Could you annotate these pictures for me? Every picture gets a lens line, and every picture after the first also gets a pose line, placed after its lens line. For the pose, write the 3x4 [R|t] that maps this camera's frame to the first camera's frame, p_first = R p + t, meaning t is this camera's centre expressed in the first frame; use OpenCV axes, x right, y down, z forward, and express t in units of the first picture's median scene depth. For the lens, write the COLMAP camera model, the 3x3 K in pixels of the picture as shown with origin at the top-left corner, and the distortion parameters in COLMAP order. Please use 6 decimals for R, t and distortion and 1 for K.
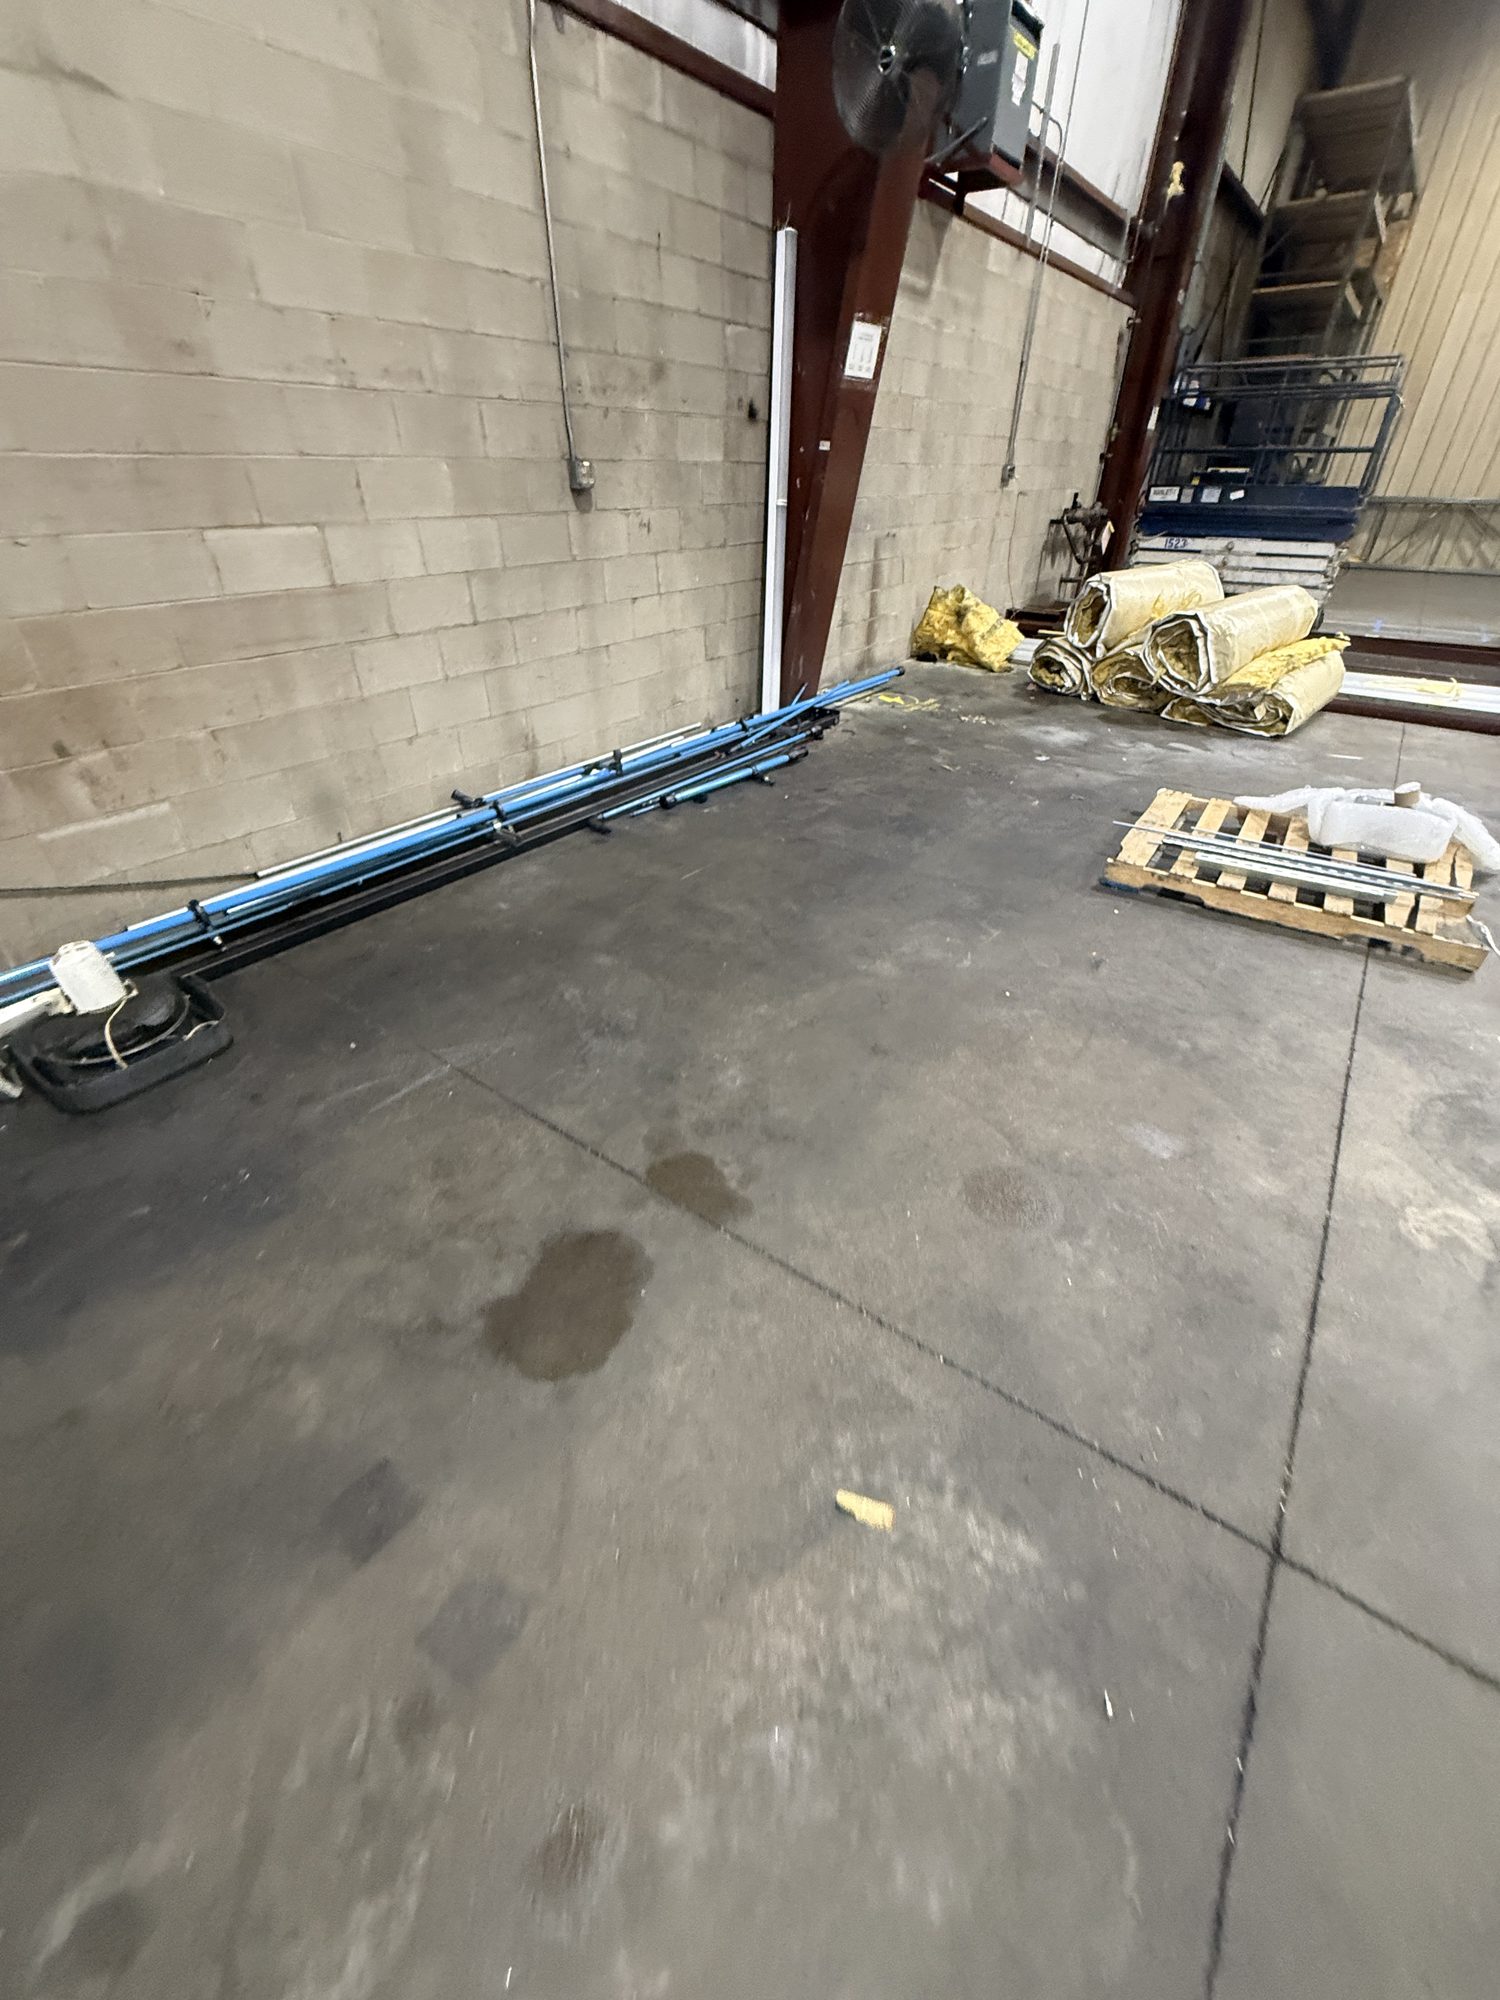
lens RADIAL K [[797.3, 0, 747.1], [0, 797.3, 998.3], [0, 0, 1]] dist [0.001199, -0.000346]
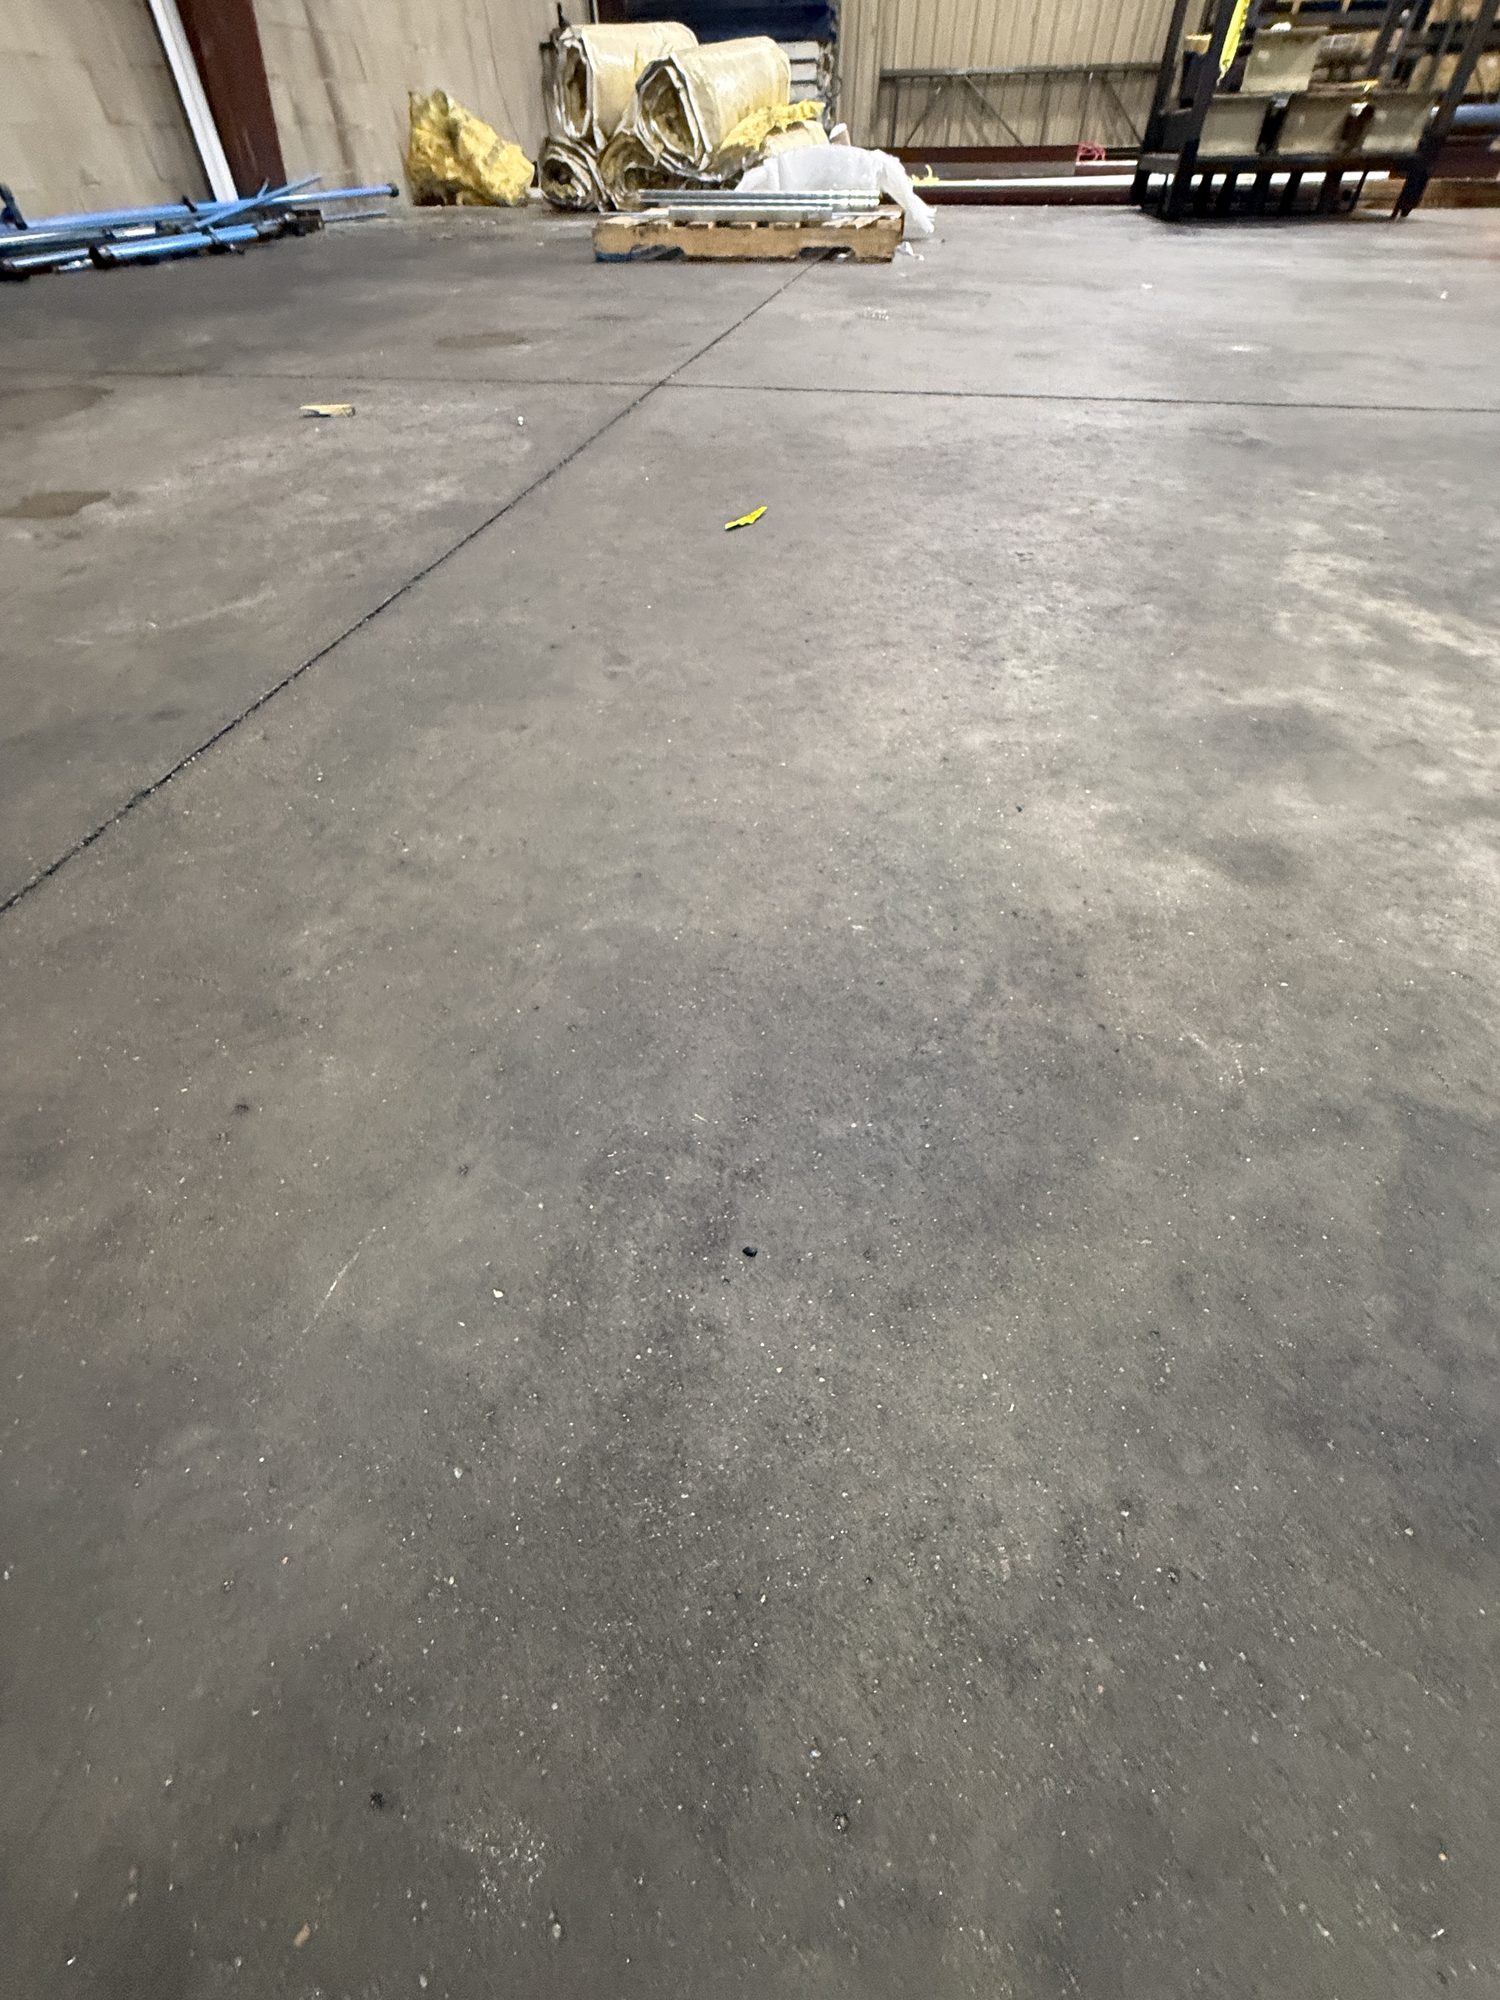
lens RADIAL K [[797.3, 0, 751.3], [0, 797.3, 1002.4], [0, 0, 1]] dist [0.001199, -0.000346]
pose [[0.905299, -0.322443, 0.276523, 0.023290], [0.246538, 0.928970, 0.276105, 0.305439], [-0.345909, -0.181784, 0.920490, -0.105845]]
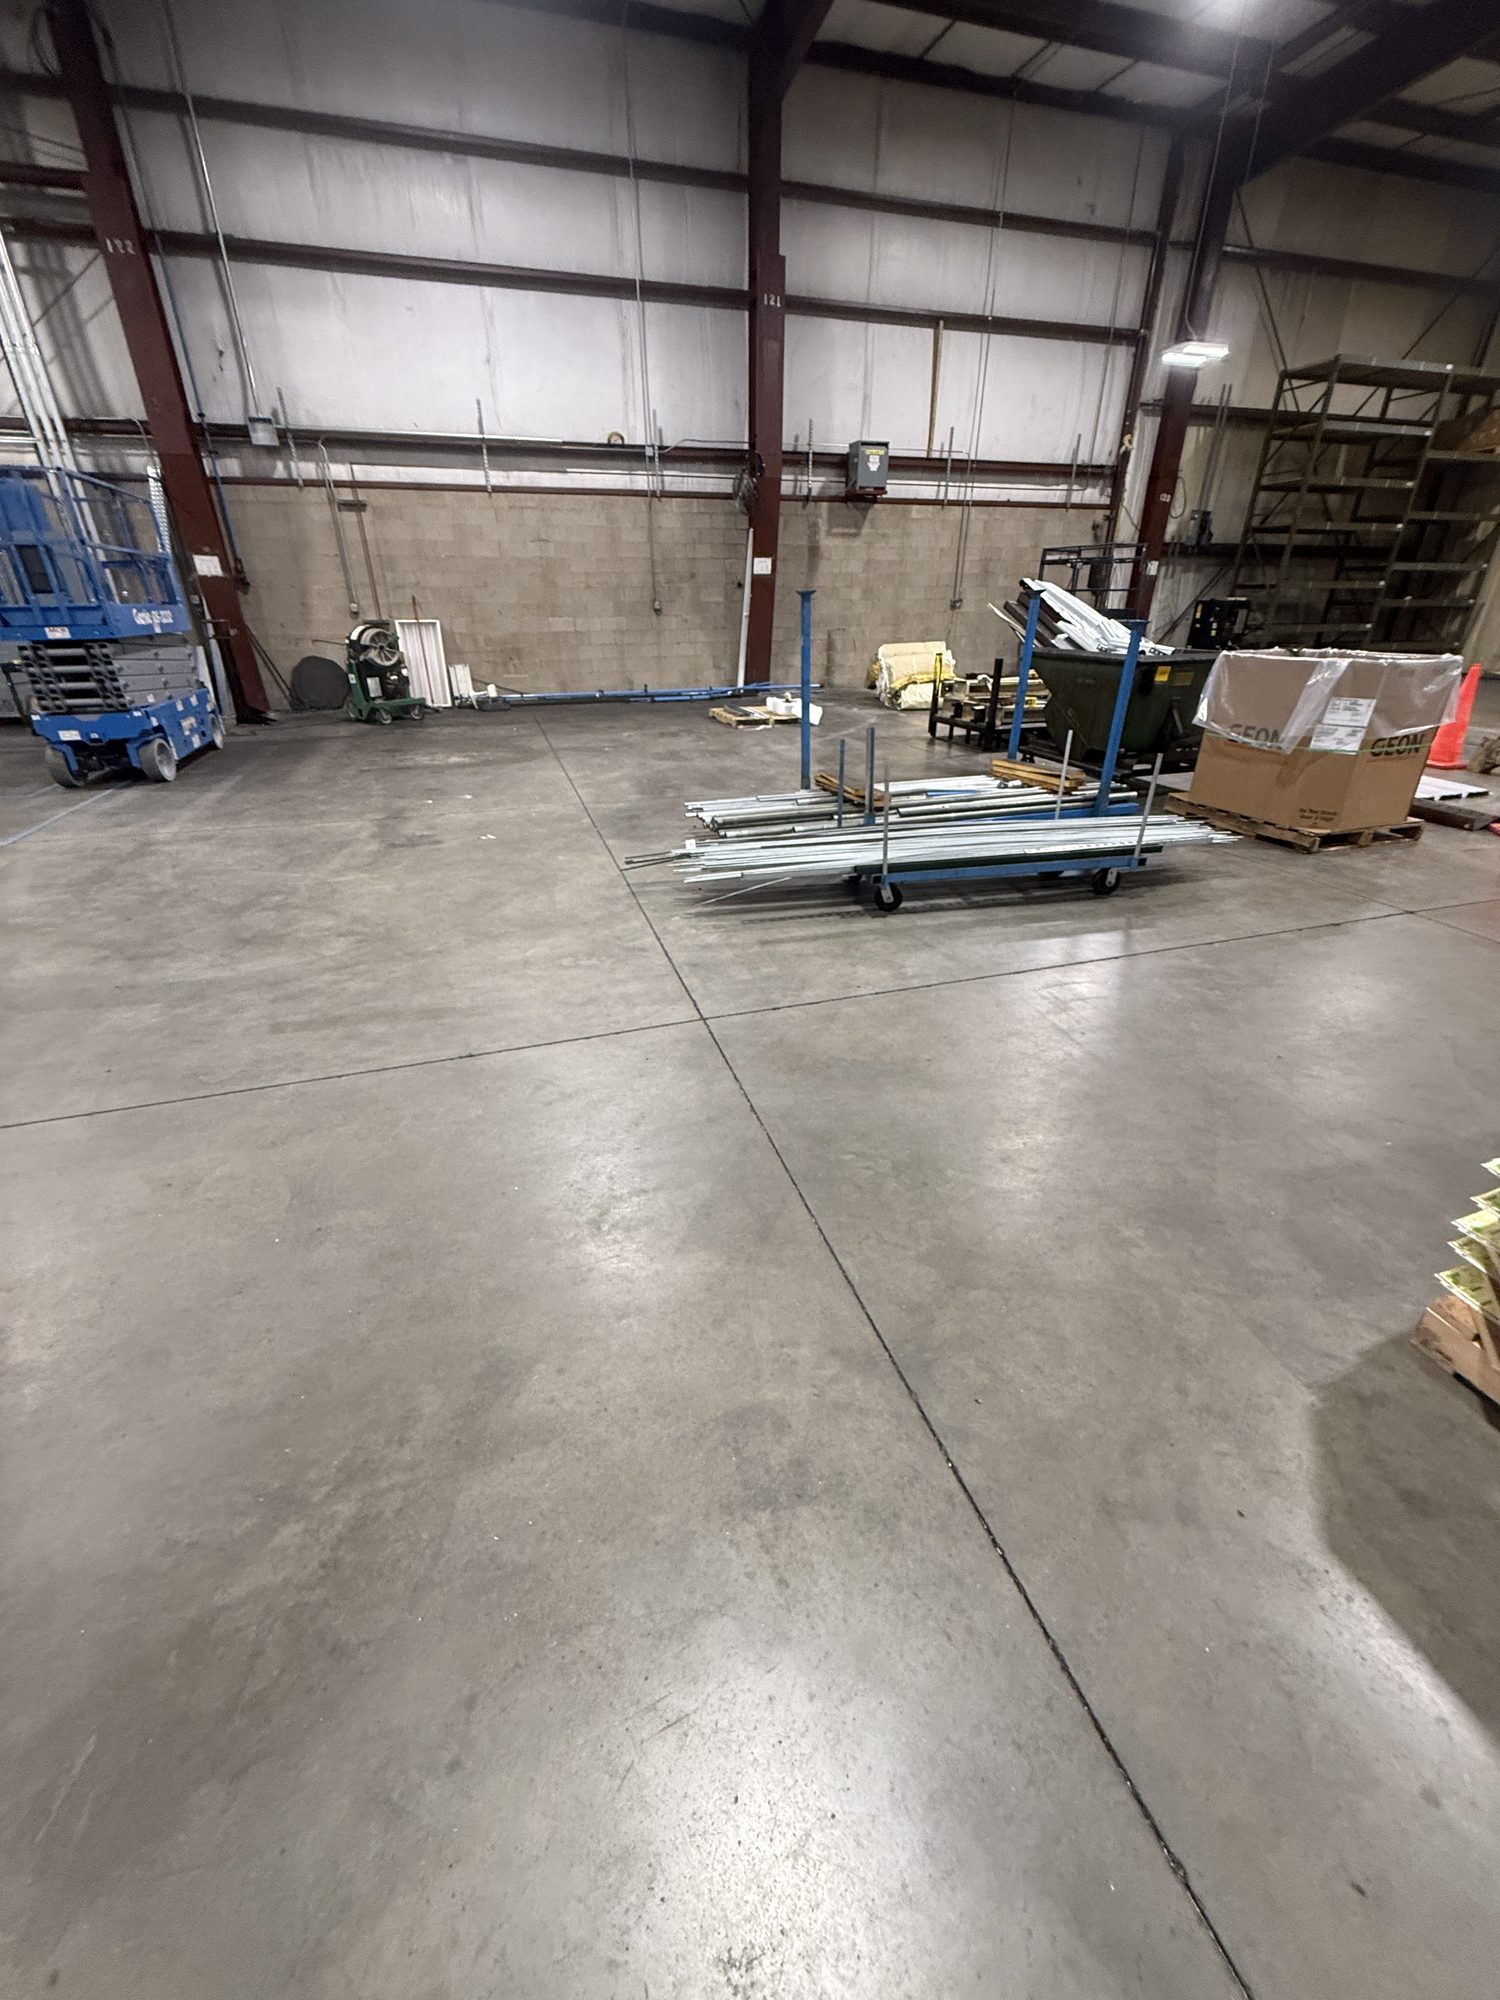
lens RADIAL K [[797.3, 0, 756.8], [0, 797.3, 999.6], [0, 0, 1]] dist [0.001199, -0.000346]
pose [[0.803765, 0.265022, -0.532659, 1.705148], [-0.323511, 0.946063, -0.017458, 0.613448], [0.499302, 0.186354, 0.846150, -0.969769]]
